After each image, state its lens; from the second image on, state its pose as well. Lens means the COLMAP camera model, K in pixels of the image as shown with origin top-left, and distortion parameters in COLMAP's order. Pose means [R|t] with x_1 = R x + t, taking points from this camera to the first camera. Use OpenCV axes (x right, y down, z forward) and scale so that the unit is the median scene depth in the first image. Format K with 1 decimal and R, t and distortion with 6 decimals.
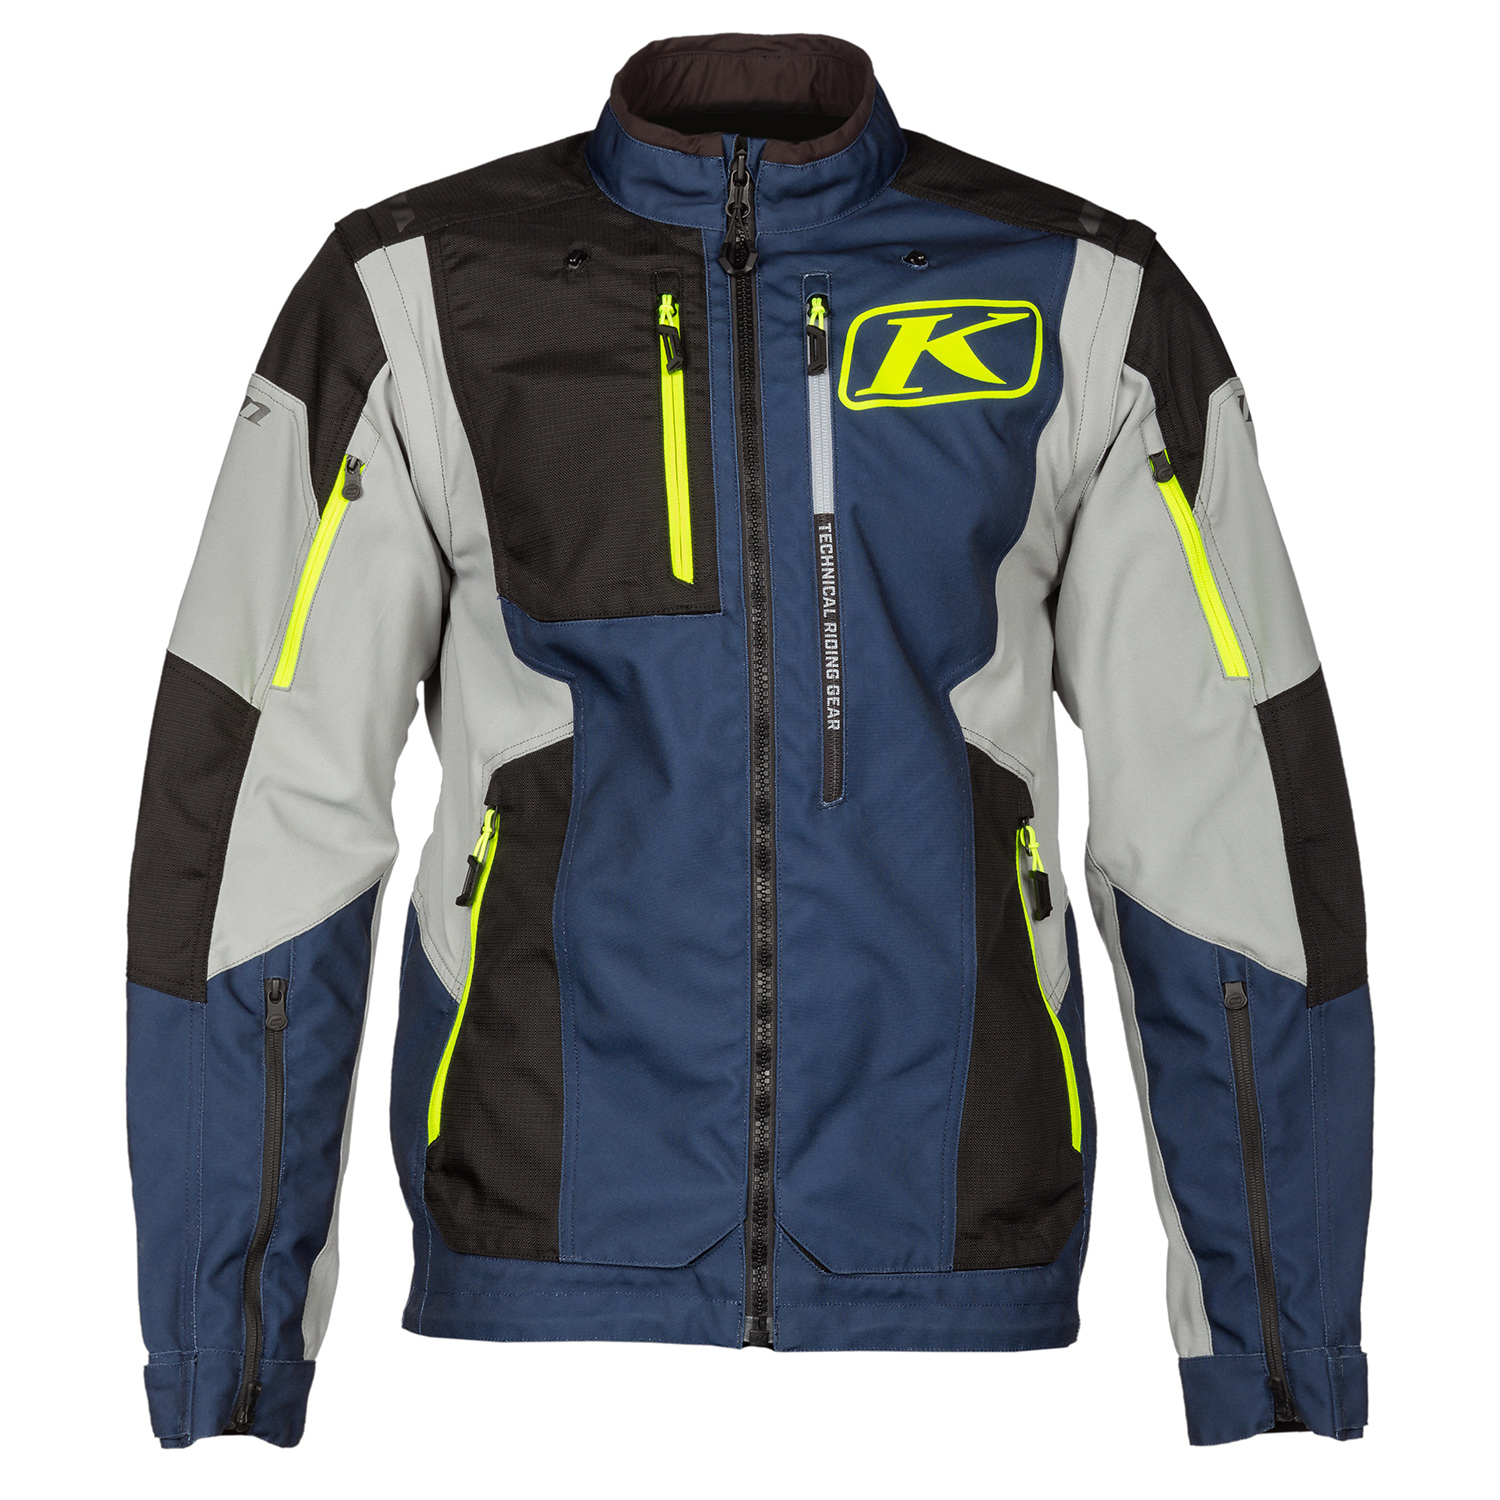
lens RADIAL K [[3036.7, 0, 684.9], [0, 3036.7, 816.2], [0, 0, 1]] dist [-0.107772, 0.000000]
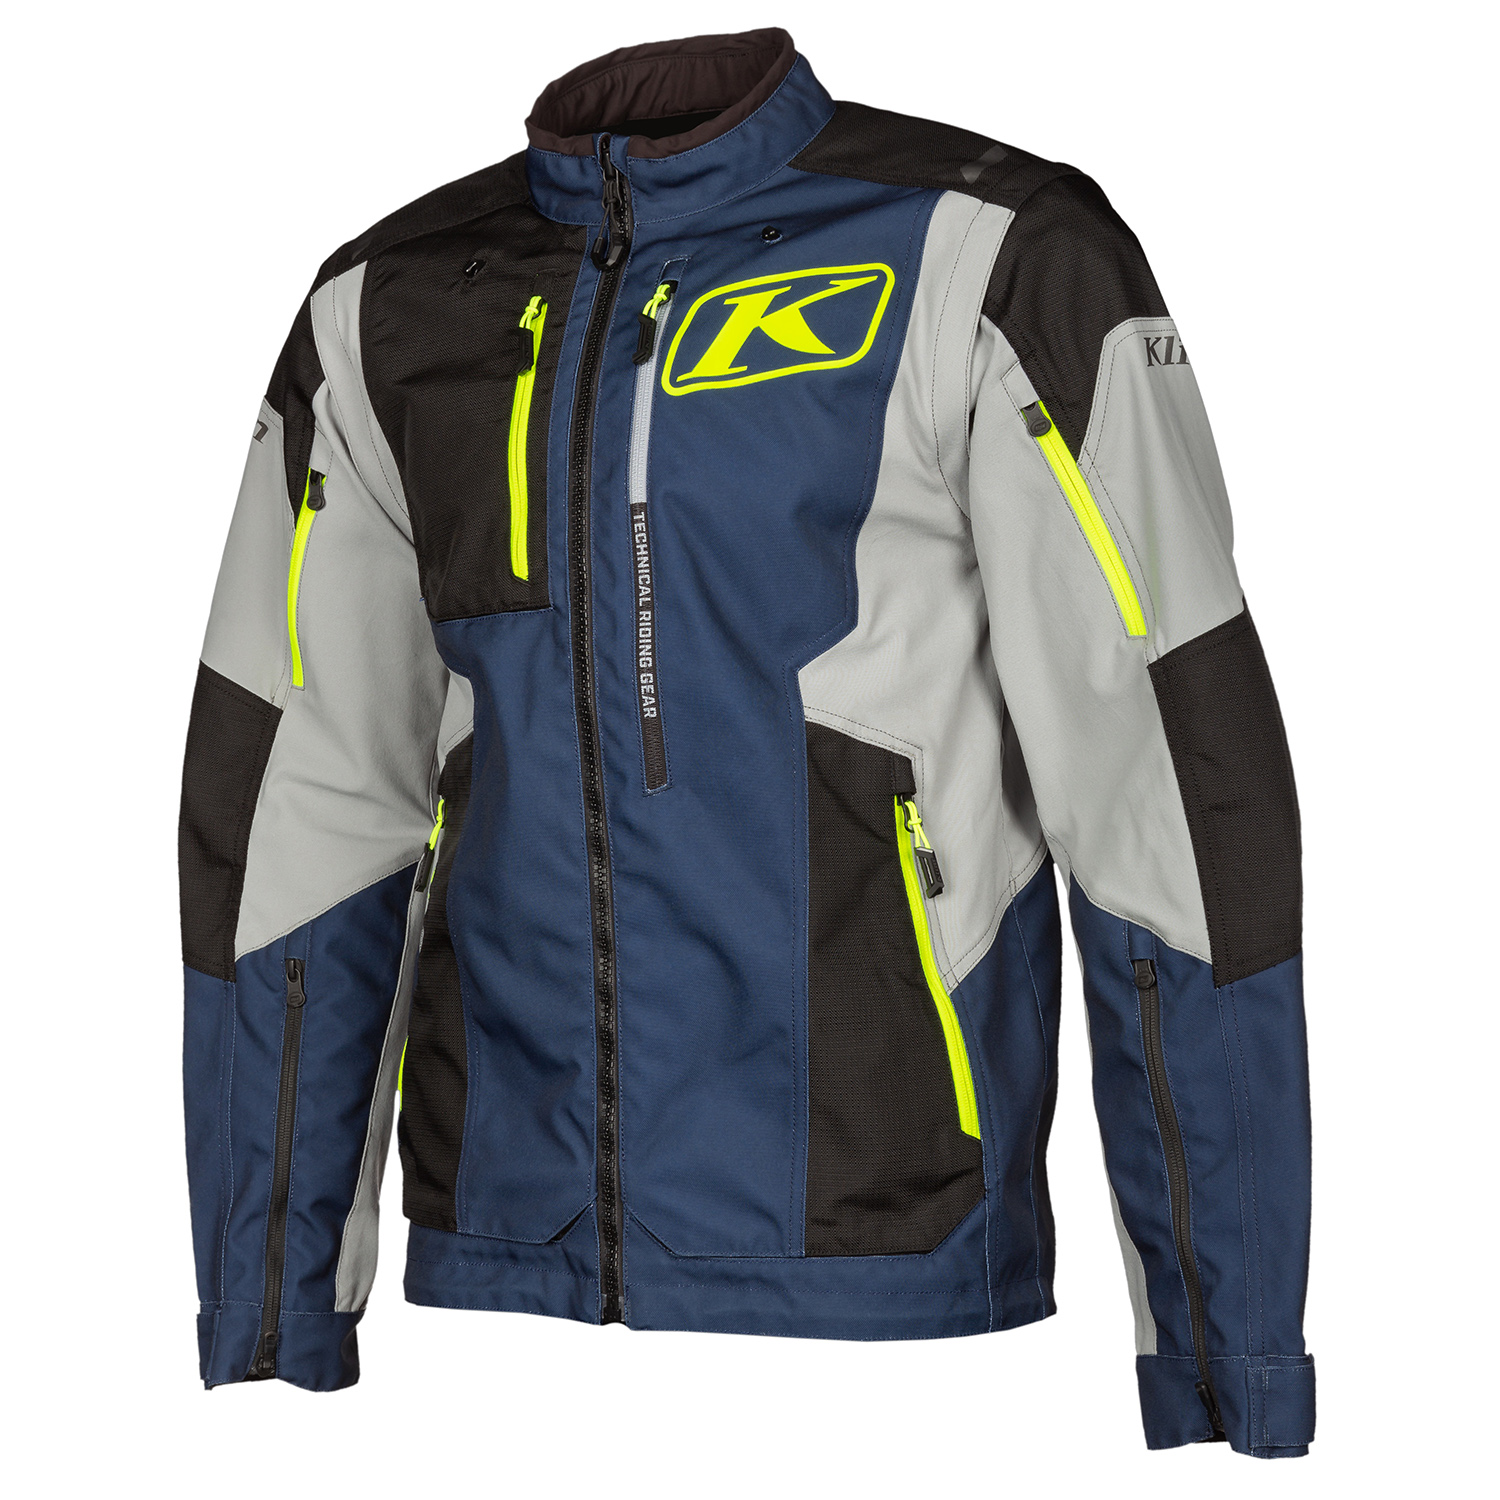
lens RADIAL K [[3036.7, 0, 752.0], [0, 3036.7, 749.2], [0, 0, 1]] dist [-0.107772, 0.000000]
pose [[0.901101, -0.032653, -0.432378, 0.499437], [0.039572, 0.999192, 0.007012, -0.023046], [0.431800, -0.023429, 0.901665, 0.102836]]
